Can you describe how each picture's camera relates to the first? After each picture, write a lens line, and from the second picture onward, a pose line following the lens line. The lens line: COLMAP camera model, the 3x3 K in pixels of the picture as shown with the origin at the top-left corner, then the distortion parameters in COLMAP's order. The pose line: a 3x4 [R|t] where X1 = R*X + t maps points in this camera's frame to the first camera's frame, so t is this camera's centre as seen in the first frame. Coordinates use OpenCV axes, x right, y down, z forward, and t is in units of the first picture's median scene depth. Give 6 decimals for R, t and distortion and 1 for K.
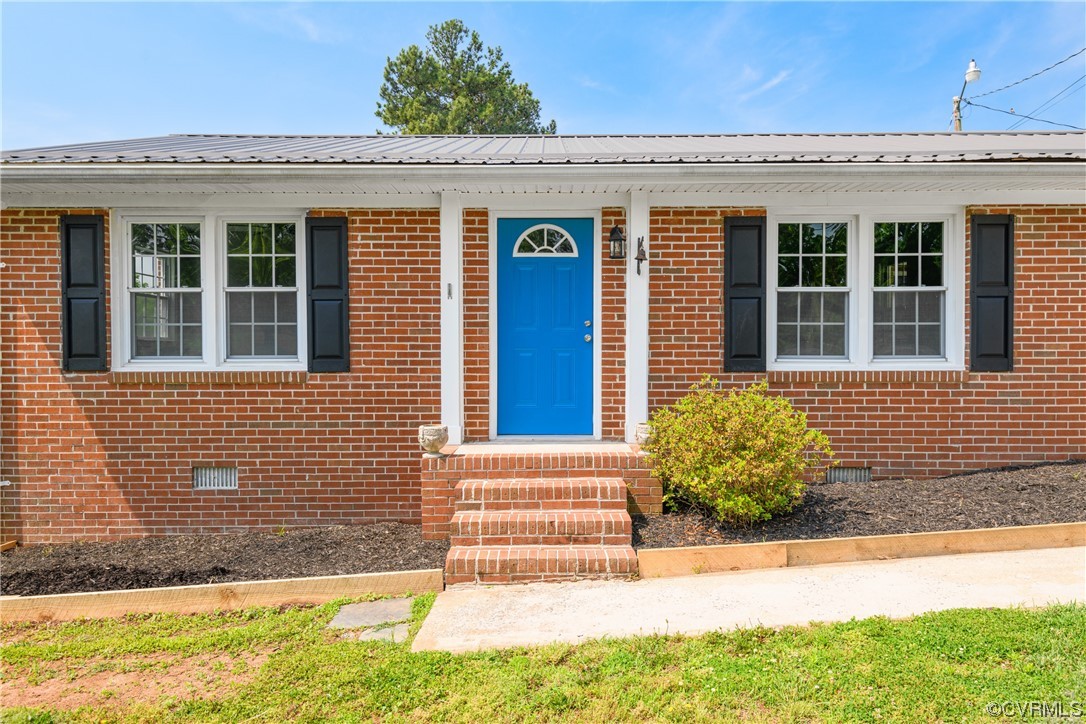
lens RADIAL K [[697.3, 0, 543.0], [0, 697.3, 362.0], [0, 0, 1]] dist [0.051574, -0.052320]
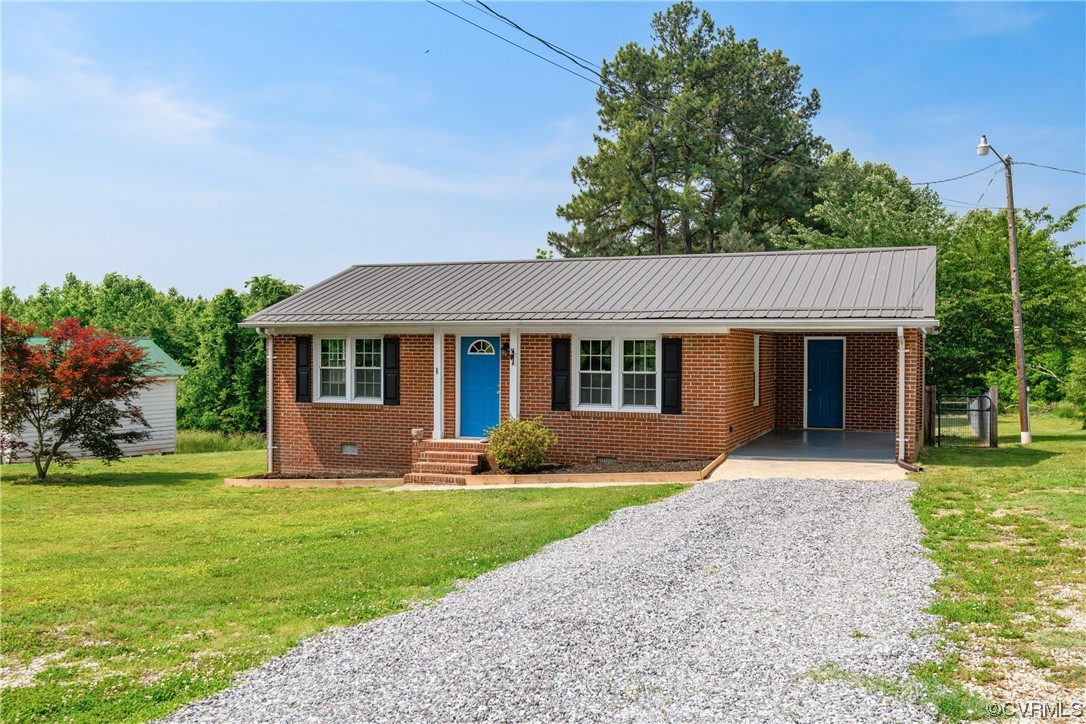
lens RADIAL K [[985.2, 0, 528.6], [0, 985.2, 361.8], [0, 0, 1]] dist [0.016846, 0.007979]
pose [[0.925368, 0.012124, -0.378875, 1.337352], [-0.015127, 0.999873, -0.004951, -0.118881], [0.378767, 0.010313, 0.925435, -1.826225]]
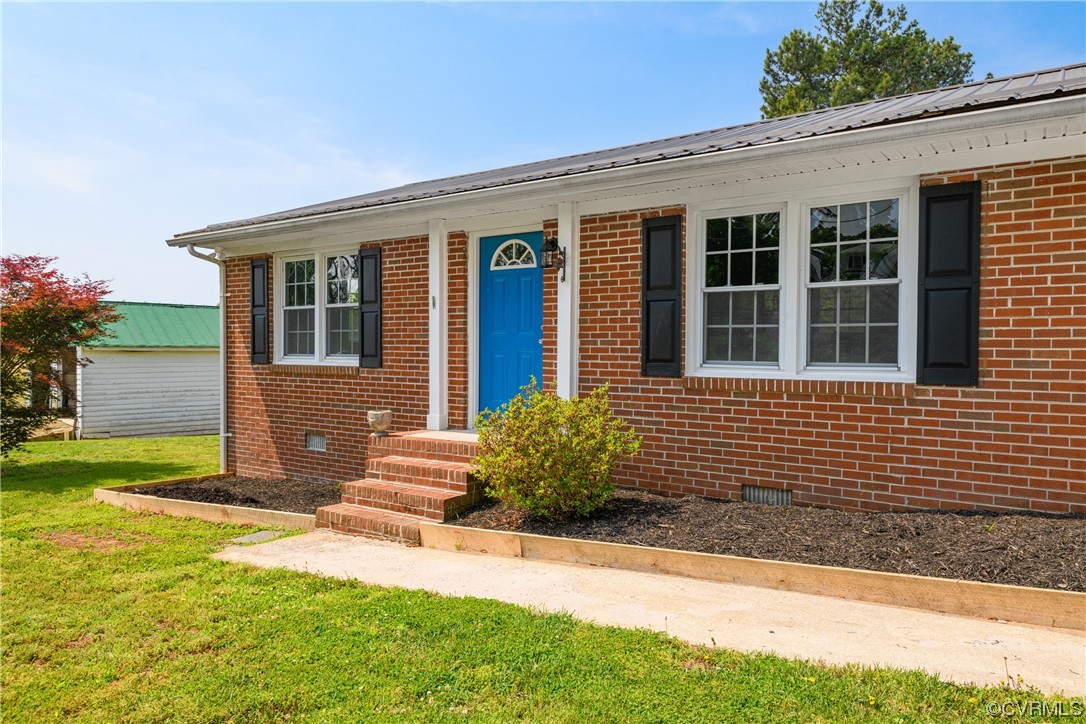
lens RADIAL K [[720.6, 0, 543.2], [0, 720.6, 359.8], [0, 0, 1]] dist [0.038662, -0.037749]
pose [[0.818889, 0.015638, -0.573740, 0.728514], [-0.019223, 0.999815, -0.000186, -0.005931], [0.573631, 0.011181, 0.819038, 0.087458]]
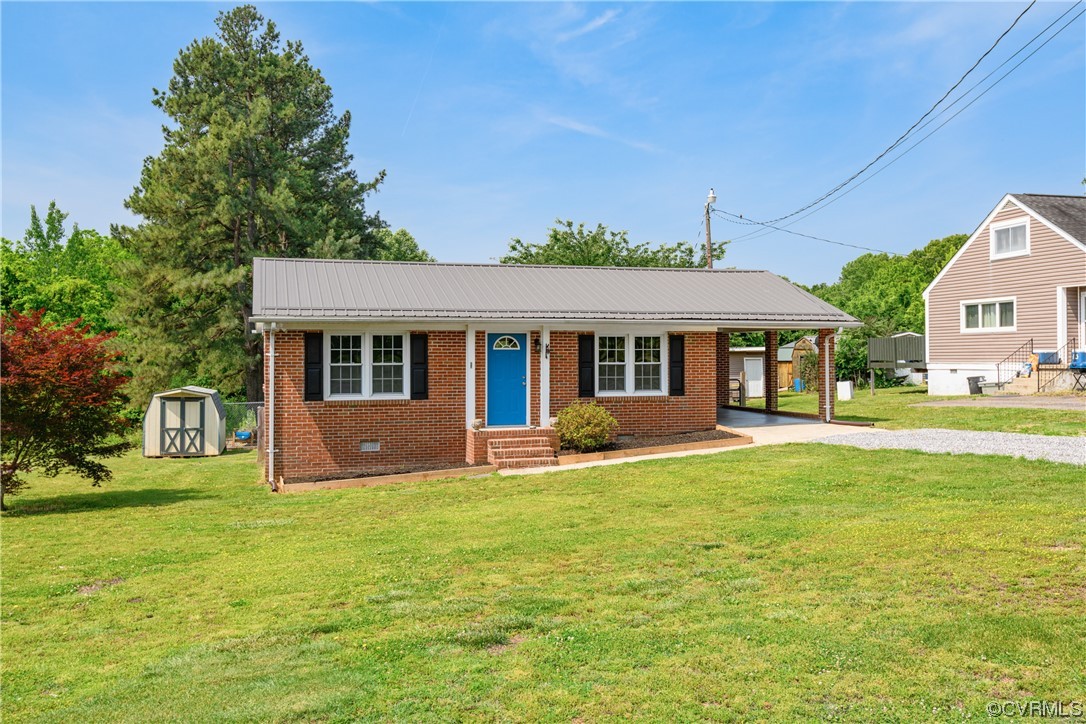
lens RADIAL K [[962.8, 0, 543.0], [0, 962.8, 362.0], [0, 0, 1]] dist [0.009758, 0.005773]
pose [[0.960550, -0.002537, 0.278094, -0.810426], [0.006222, 0.999904, -0.012369, -0.069568], [-0.278036, 0.013611, 0.960474, -2.238446]]
